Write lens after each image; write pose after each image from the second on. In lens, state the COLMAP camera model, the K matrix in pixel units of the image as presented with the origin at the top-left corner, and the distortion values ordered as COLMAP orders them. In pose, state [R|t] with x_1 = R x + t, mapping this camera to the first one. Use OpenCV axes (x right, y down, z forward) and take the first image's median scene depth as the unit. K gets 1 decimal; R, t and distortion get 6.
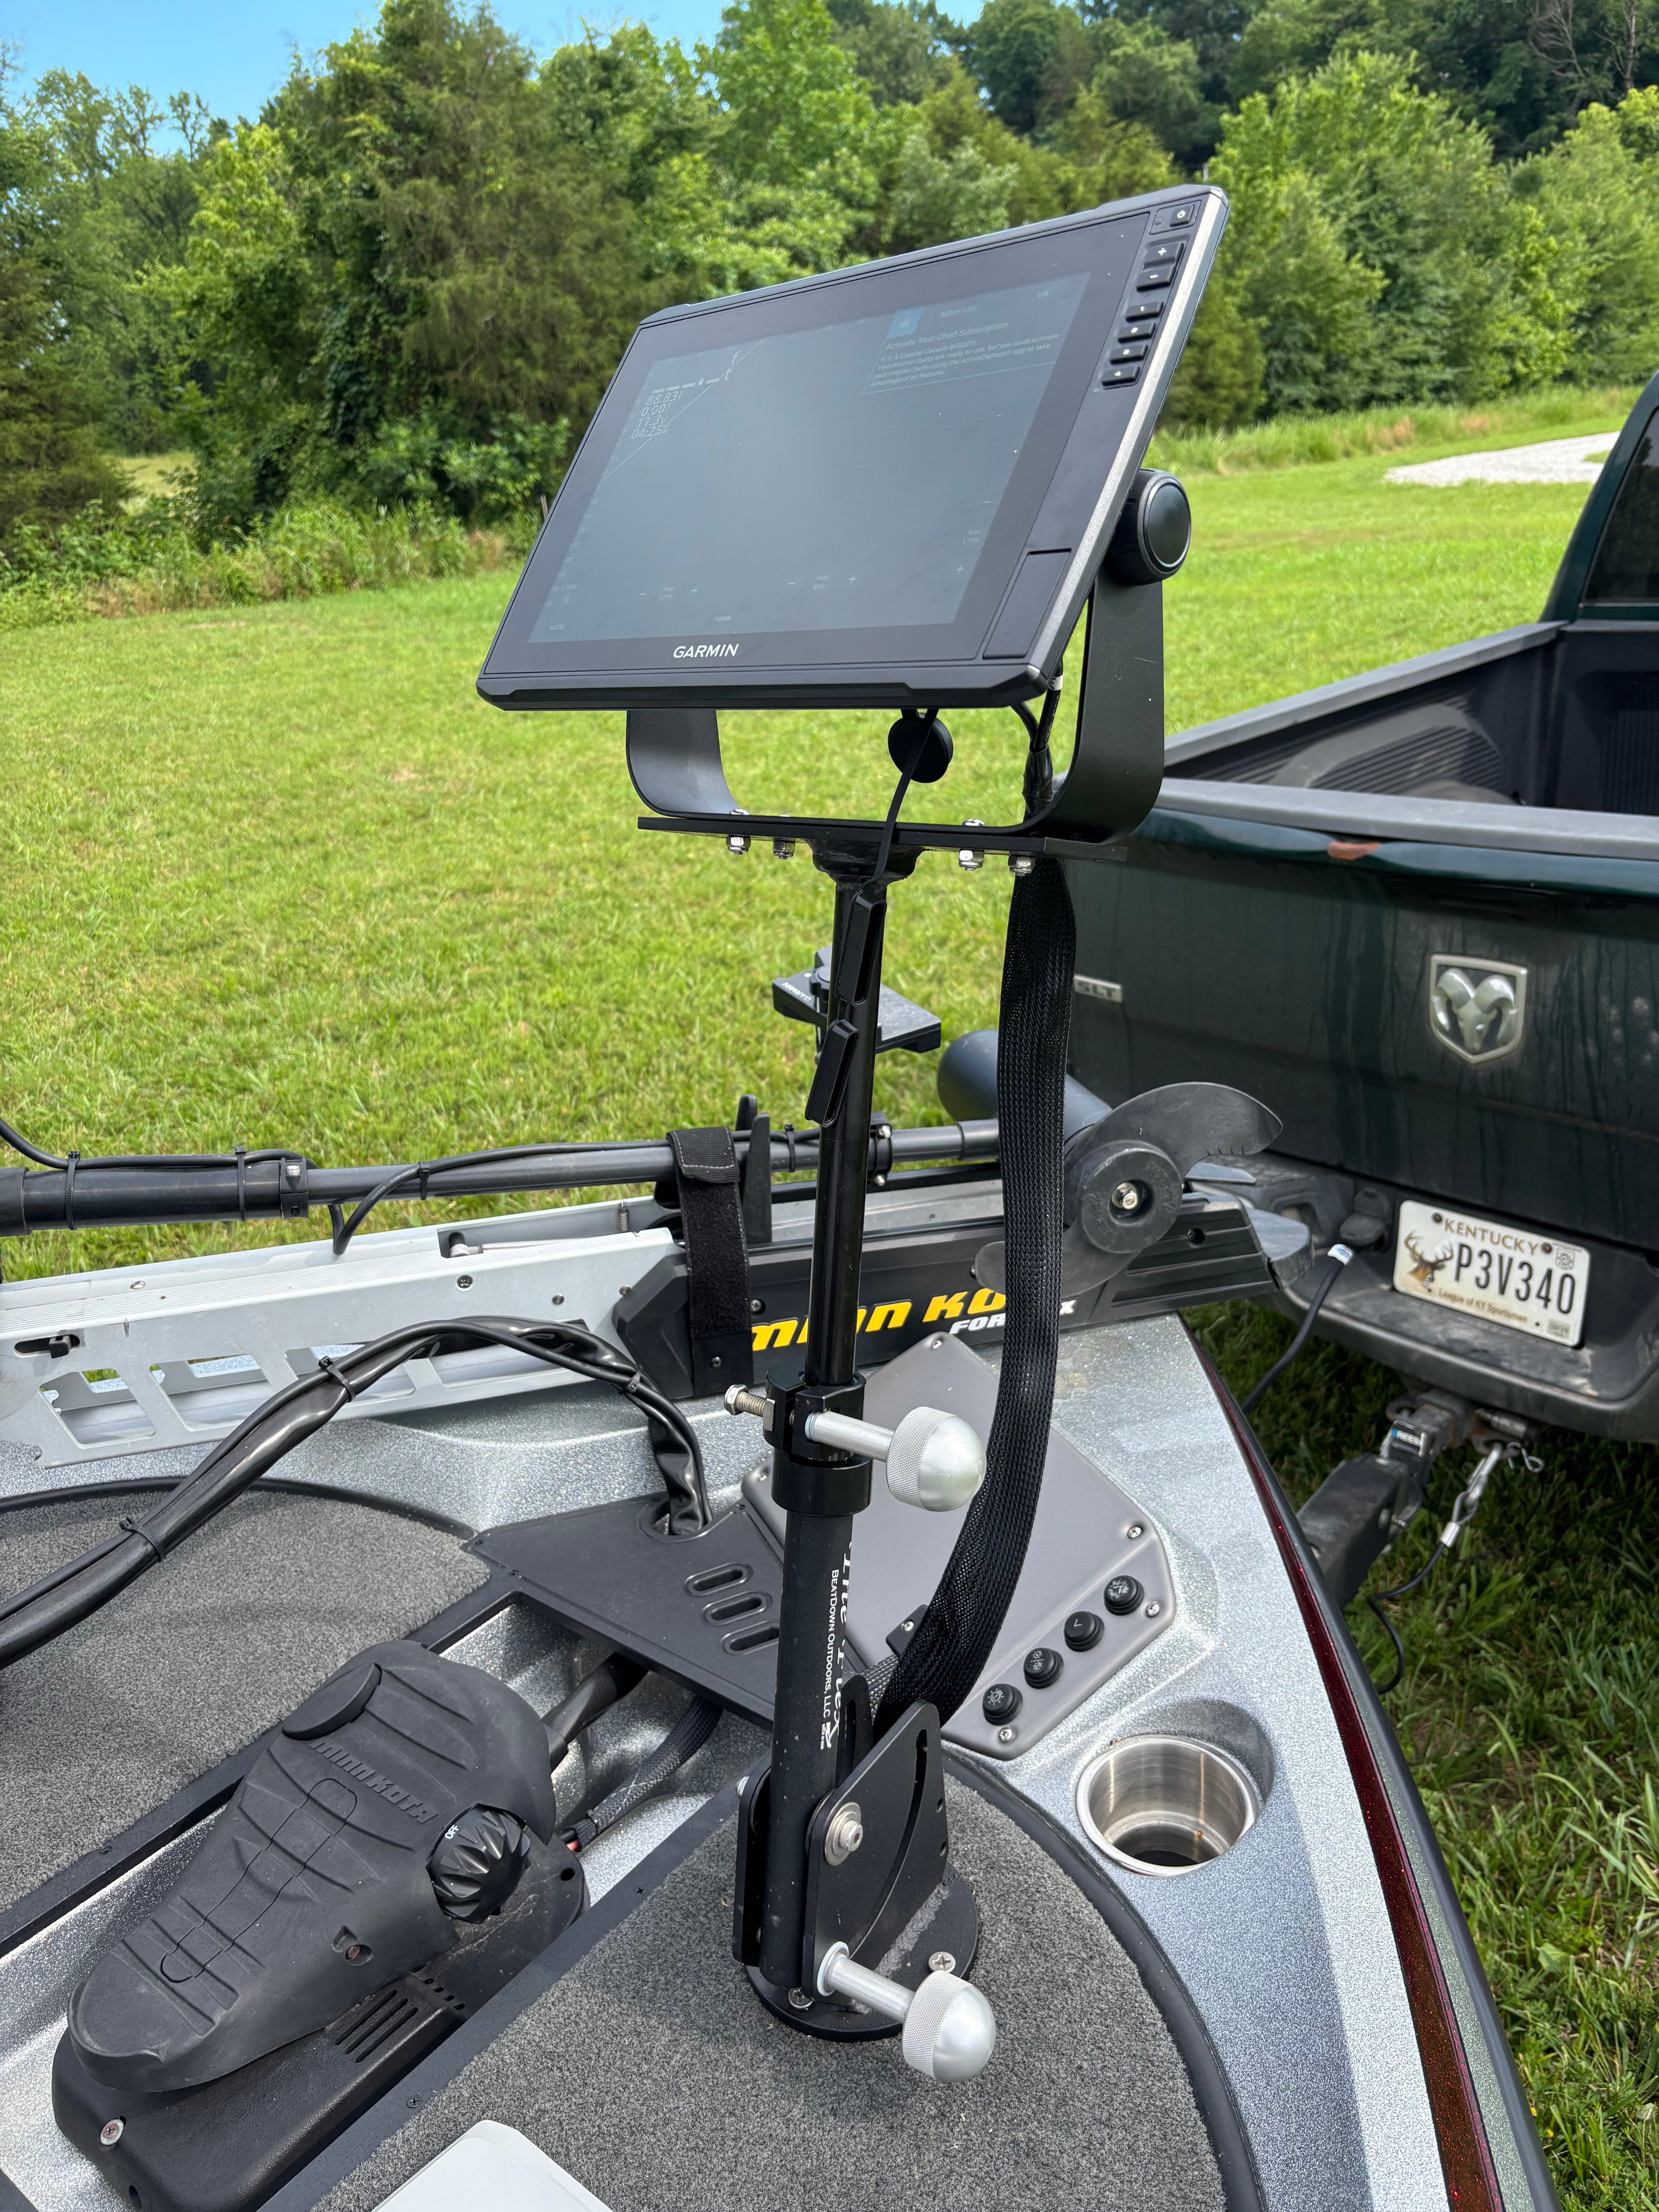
lens RADIAL K [[1674.7, 0, 836.4], [0, 1674.7, 1123.6], [0, 0, 1]] dist [0.056817, -0.073041]
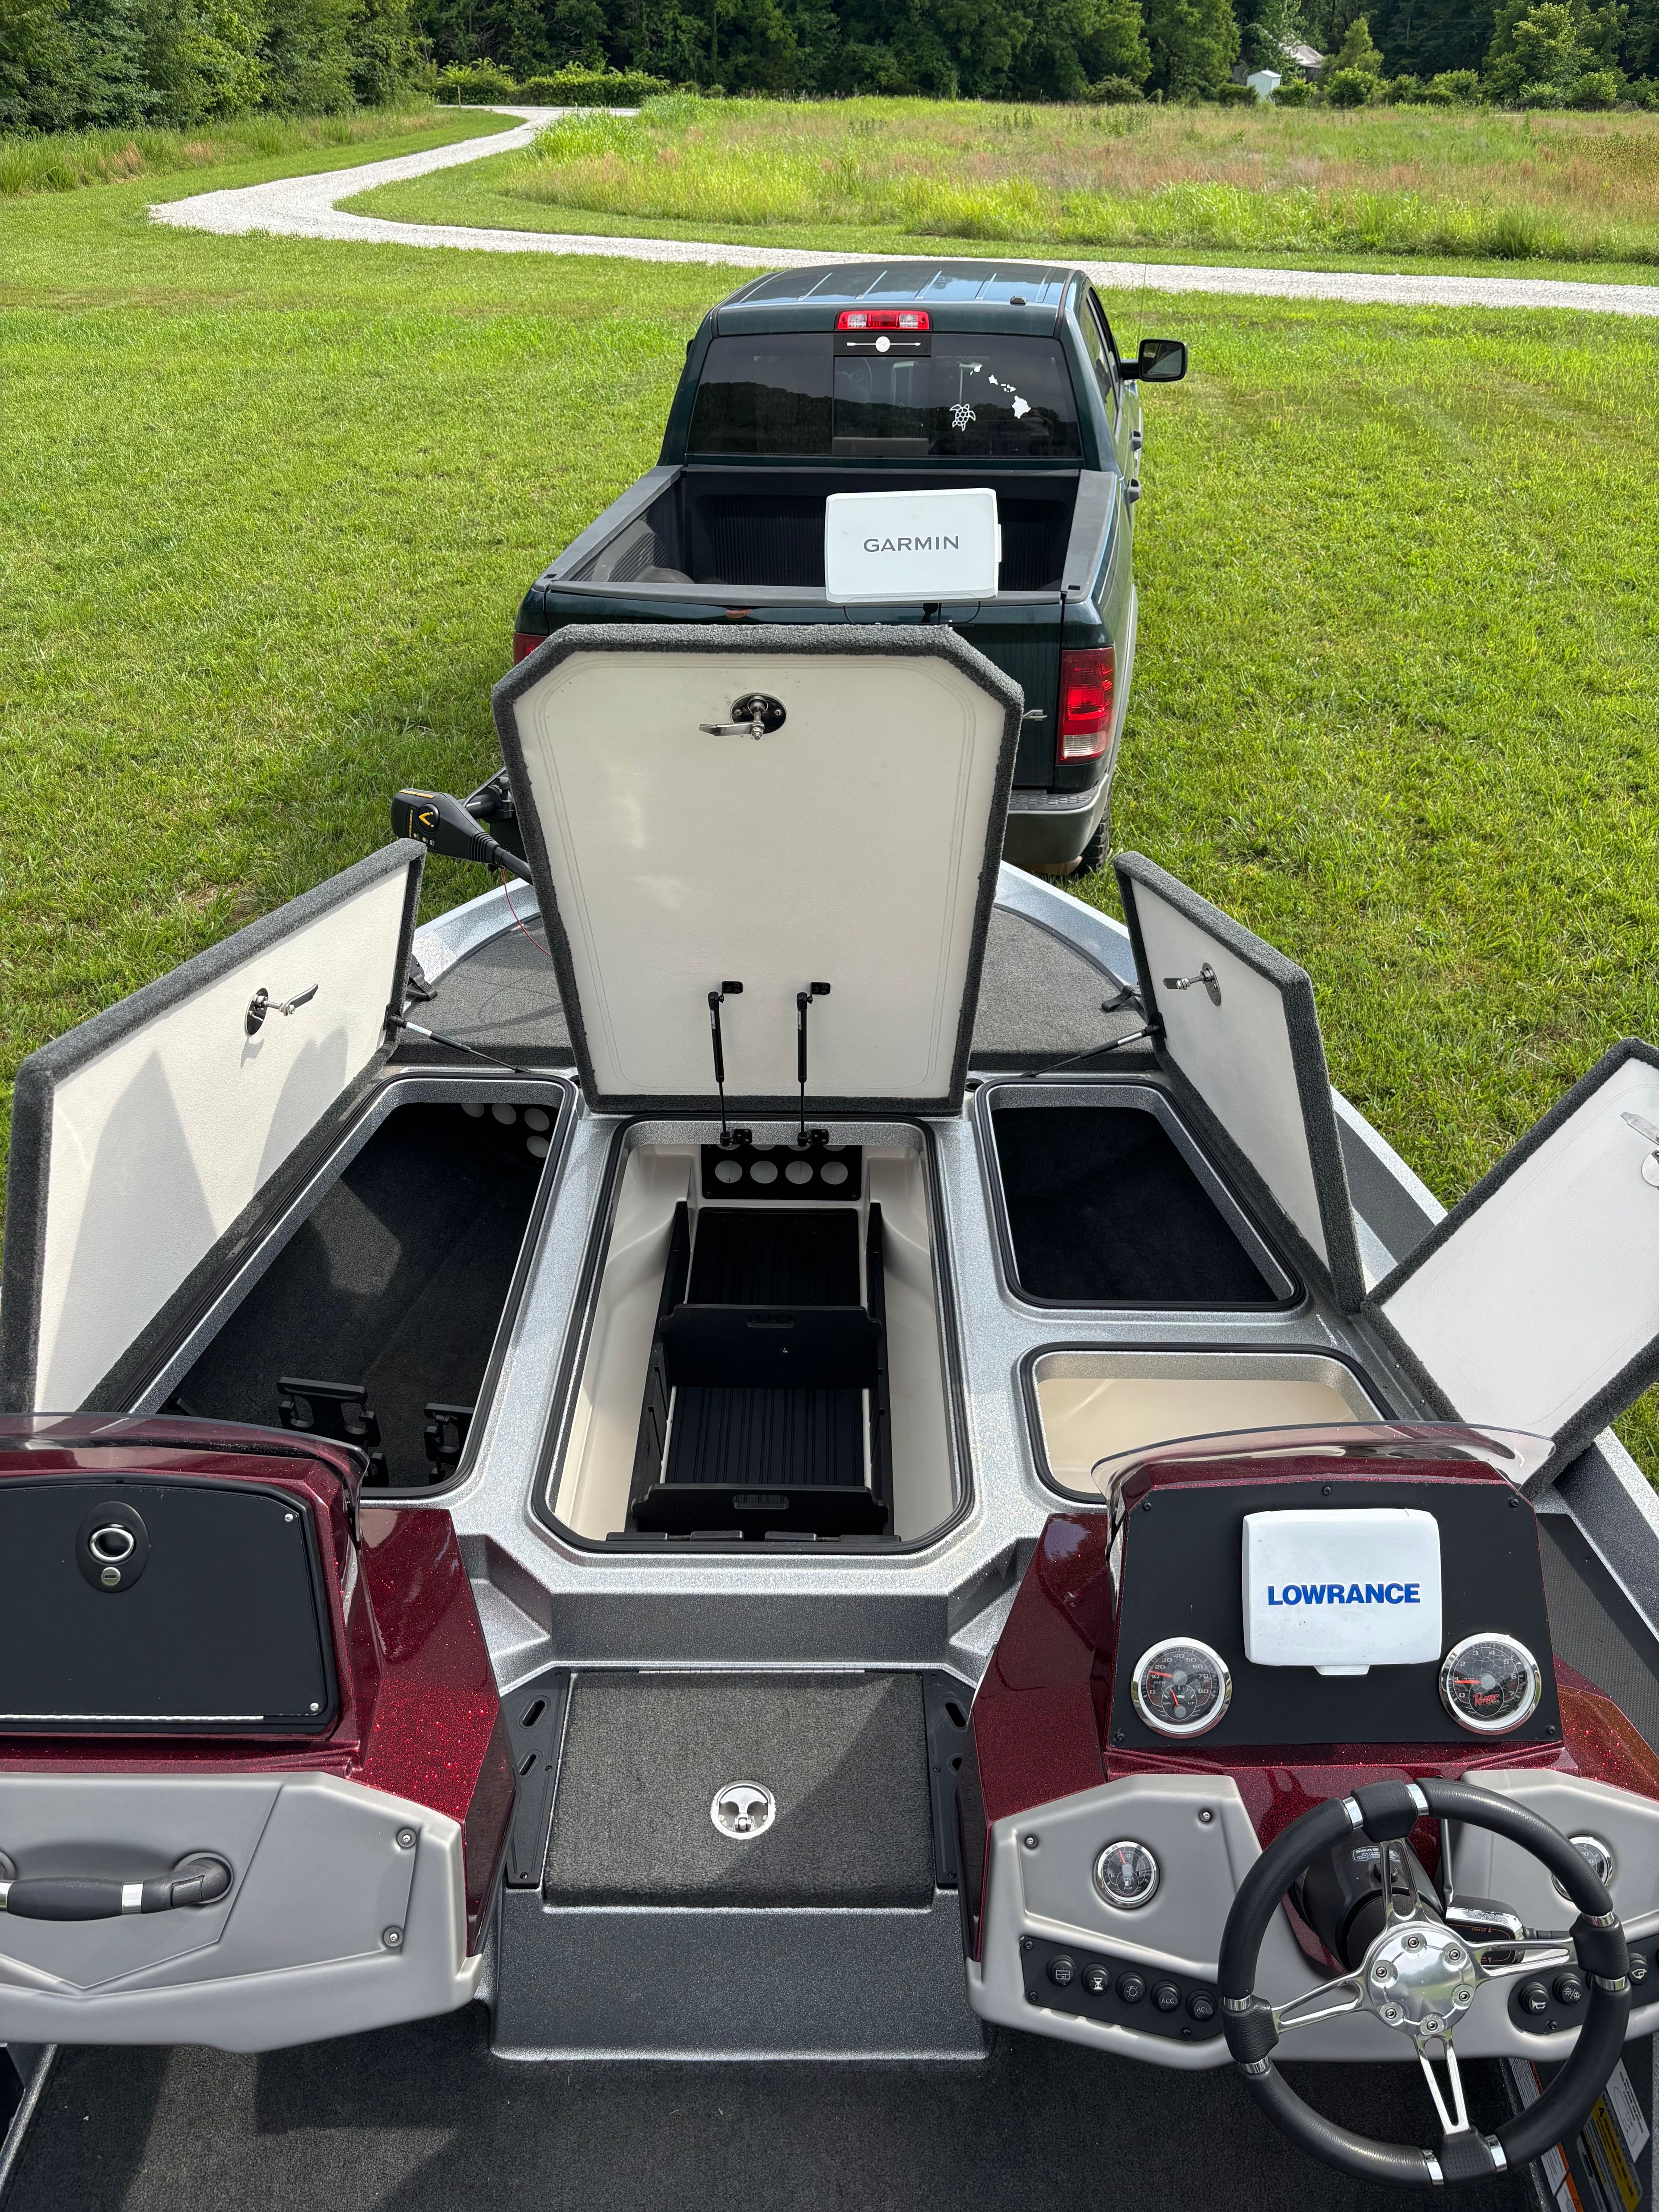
lens RADIAL K [[1674.7, 0, 833.0], [0, 1674.7, 1080.0], [0, 0, 1]] dist [0.056817, -0.073041]
pose [[0.777307, -0.249833, 0.577388, -0.087879], [0.178498, 0.967634, 0.178388, 0.003770], [-0.603268, -0.035600, 0.796744, -0.070075]]
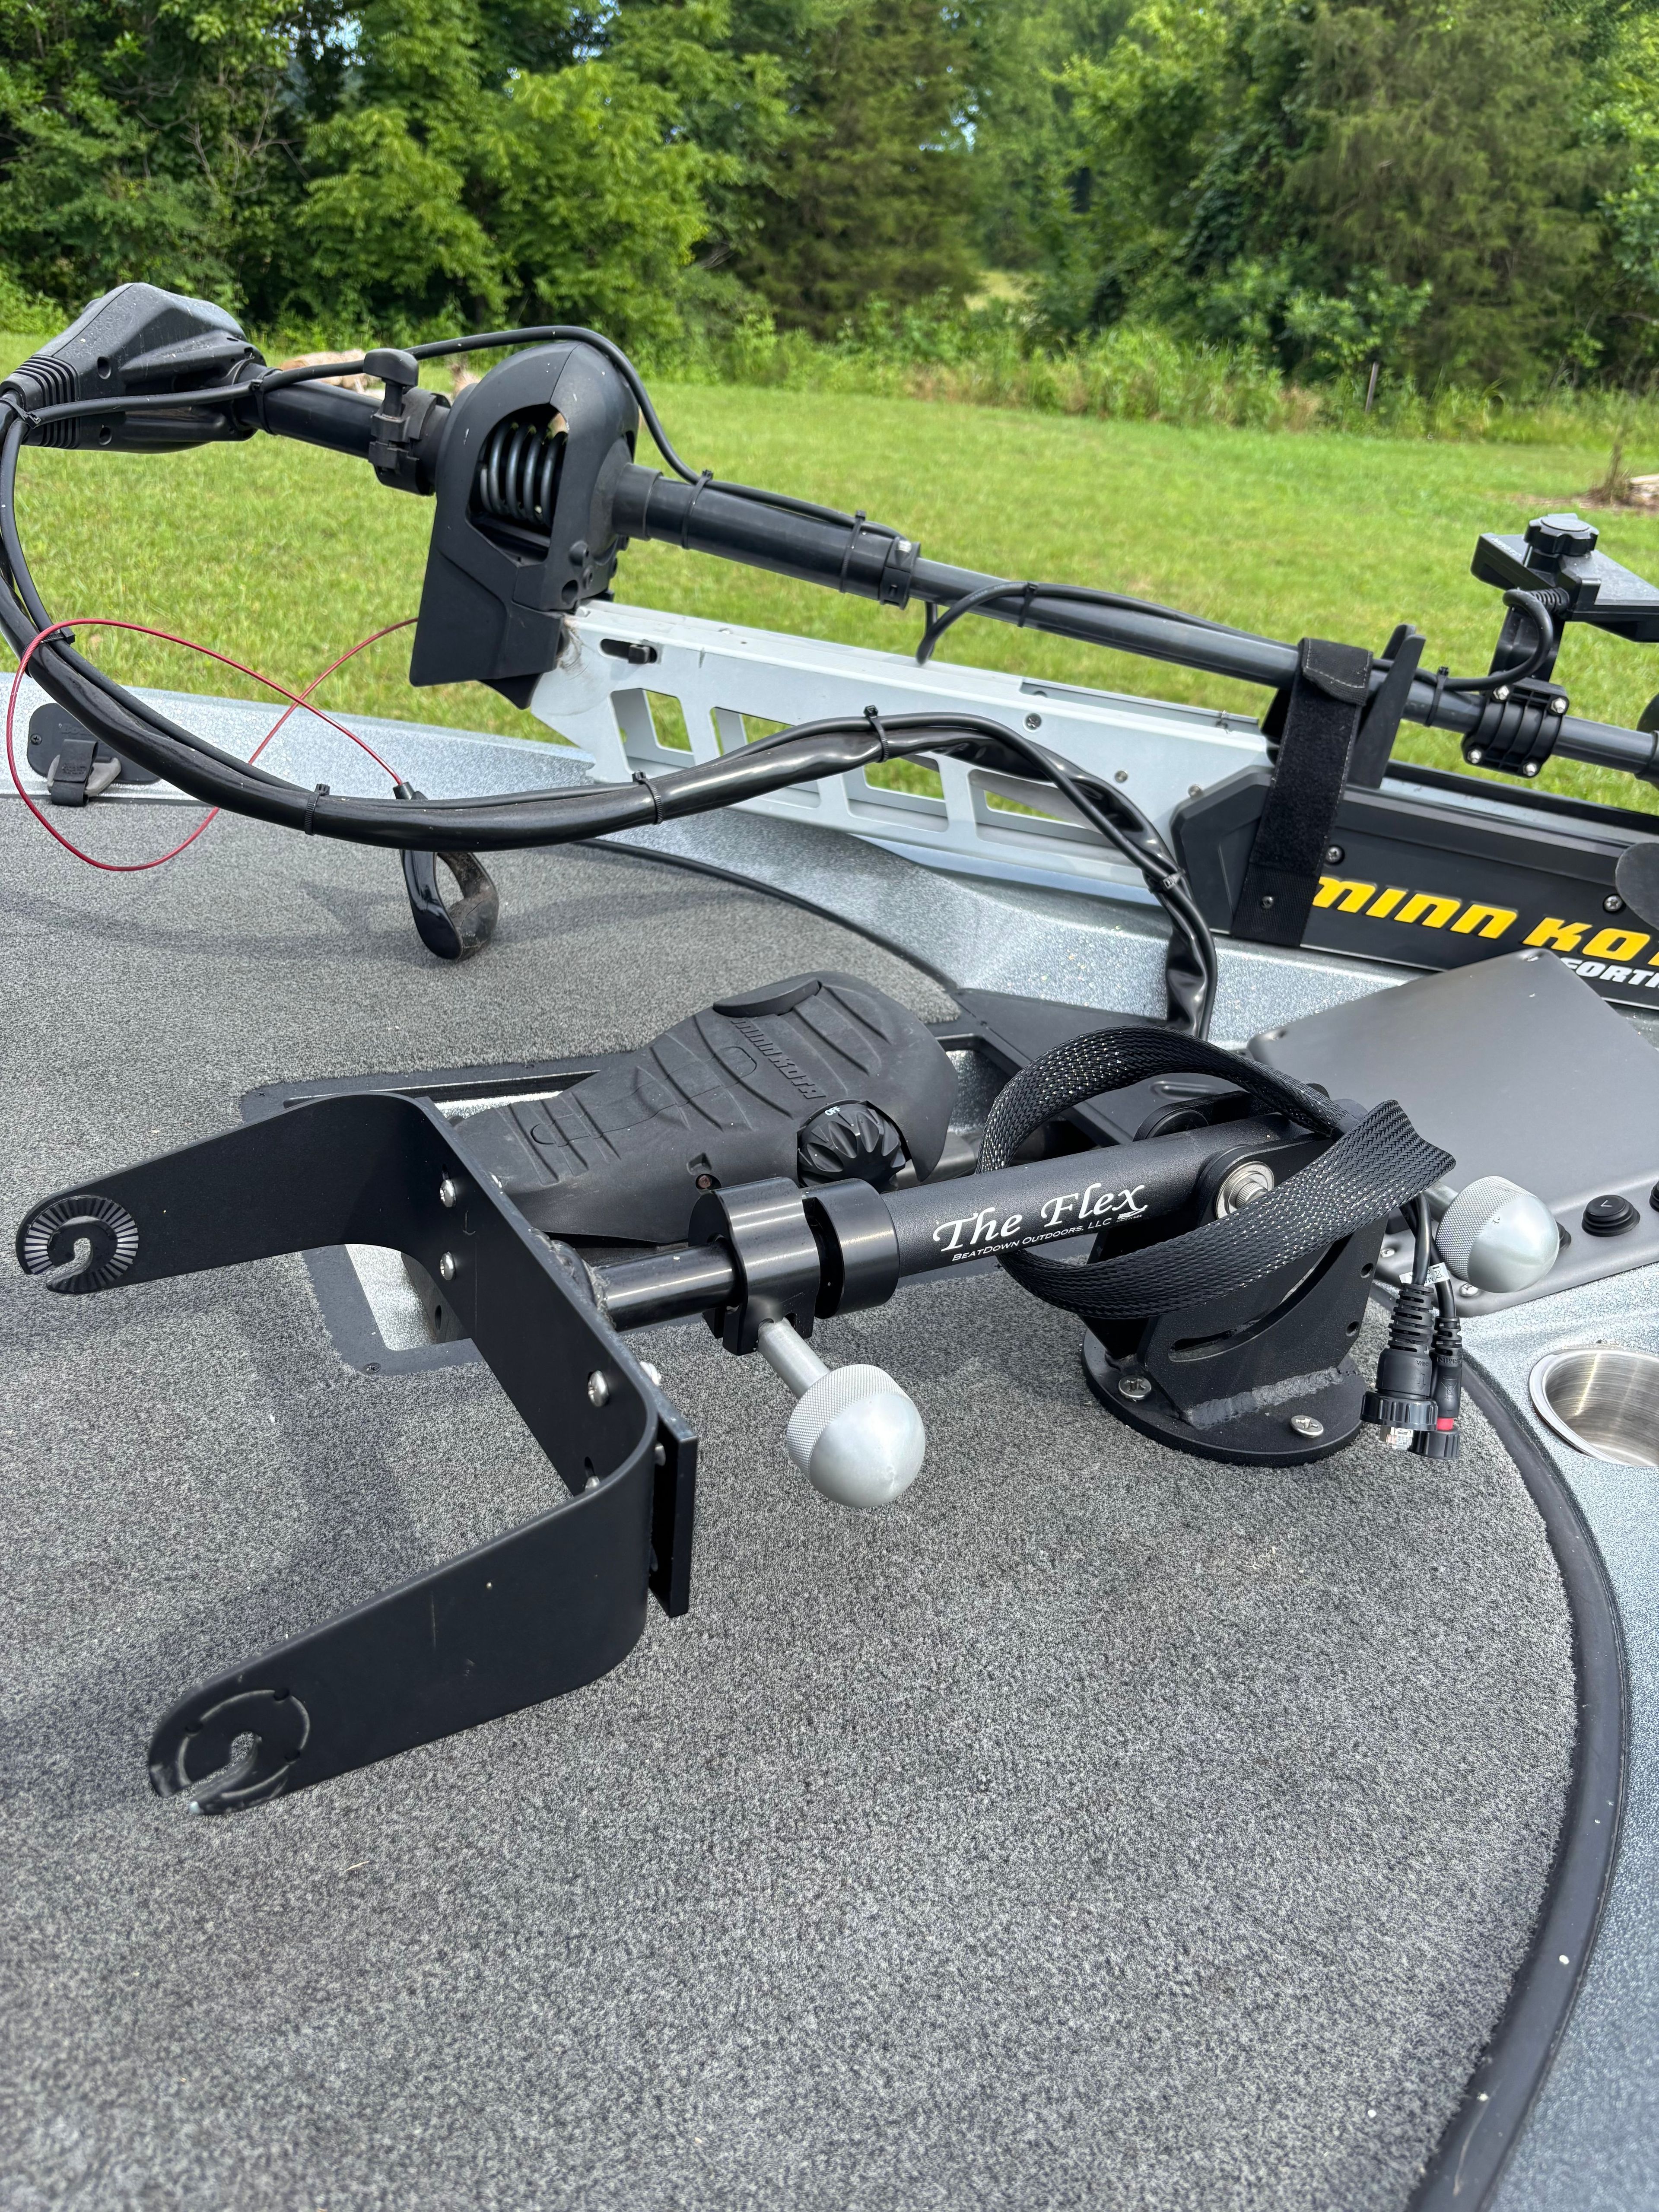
lens RADIAL K [[1674.7, 0, 834.0], [0, 1674.7, 1128.6], [0, 0, 1]] dist [0.056817, -0.073041]
pose [[0.887436, 0.331875, -0.319868, 0.001786], [-0.308151, 0.943256, 0.123734, 0.007988], [0.342782, -0.011239, 0.939348, 0.003467]]
